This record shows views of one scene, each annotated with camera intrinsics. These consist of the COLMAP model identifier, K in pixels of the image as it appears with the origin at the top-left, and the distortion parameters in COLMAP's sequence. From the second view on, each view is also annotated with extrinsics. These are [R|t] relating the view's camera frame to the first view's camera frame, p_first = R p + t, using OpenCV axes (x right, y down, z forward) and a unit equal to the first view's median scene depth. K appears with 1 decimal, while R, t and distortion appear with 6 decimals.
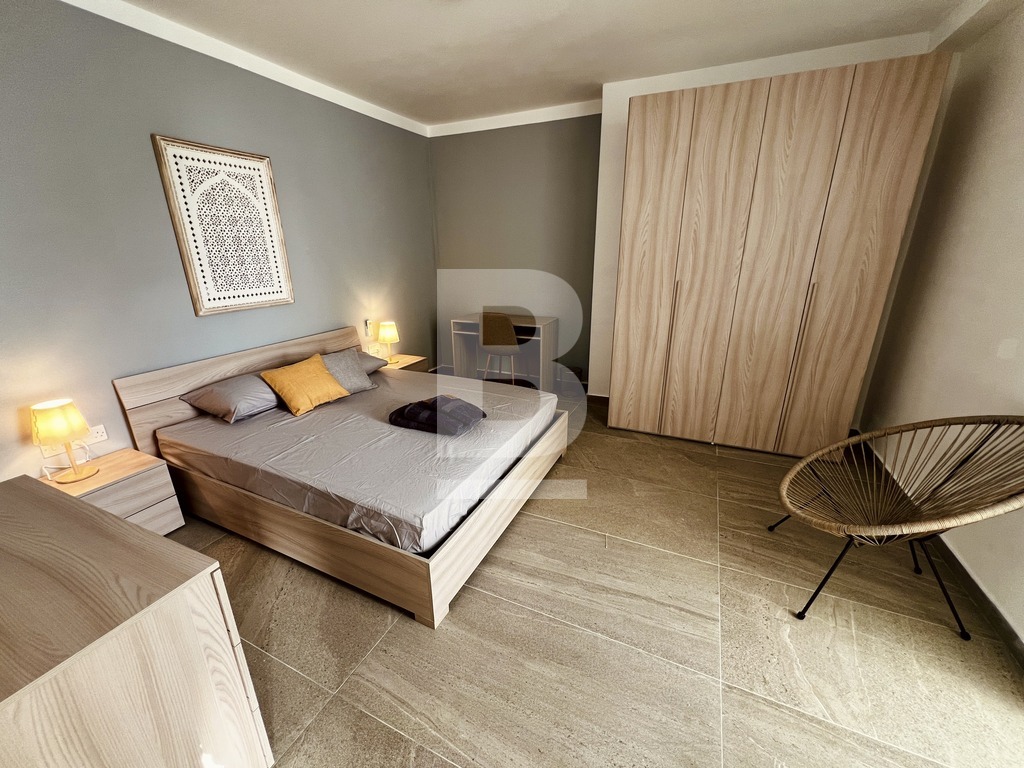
lens RADIAL K [[404.2, 0, 512.0], [0, 404.2, 384.0], [0, 0, 1]] dist [-0.001697, -0.000100]
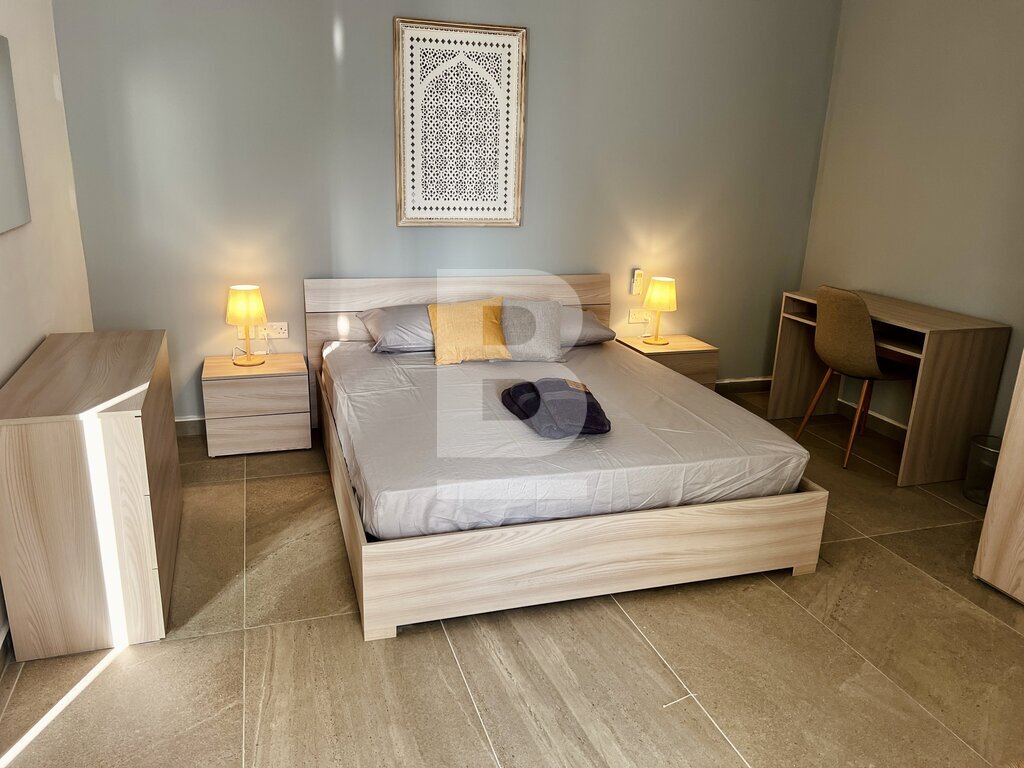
lens RADIAL K [[774.3, 0, 512.0], [0, 774.3, 384.0], [0, 0, 1]] dist [0.119926, -0.209119]
pose [[0.682462, 0.237451, -0.691276, 0.580952], [-0.268827, 0.961013, 0.064705, -0.019215], [0.679689, 0.141675, 0.719688, 0.034397]]
